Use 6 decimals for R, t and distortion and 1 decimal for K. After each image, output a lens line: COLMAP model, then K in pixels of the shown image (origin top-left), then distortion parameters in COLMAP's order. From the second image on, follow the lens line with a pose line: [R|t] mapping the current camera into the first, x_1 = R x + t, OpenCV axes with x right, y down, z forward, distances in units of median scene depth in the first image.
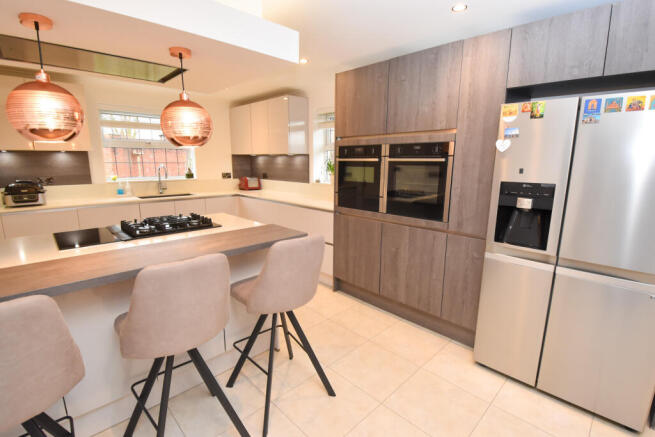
lens RADIAL K [[303.9, 0, 322.5], [0, 303.9, 224.8], [0, 0, 1]] dist [-0.019853, -0.007030]
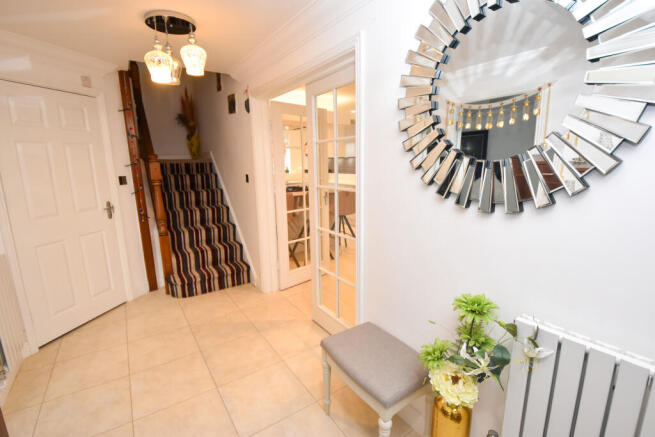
lens RADIAL K [[303.9, 0, 327.6], [0, 303.9, 220.9], [0, 0, 1]] dist [-0.019853, -0.007030]
pose [[0.985574, -0.000861, -0.169242, 0.092477], [-0.002111, 0.999847, -0.017382, 0.174271], [0.169231, 0.017488, 0.985421, -0.779441]]
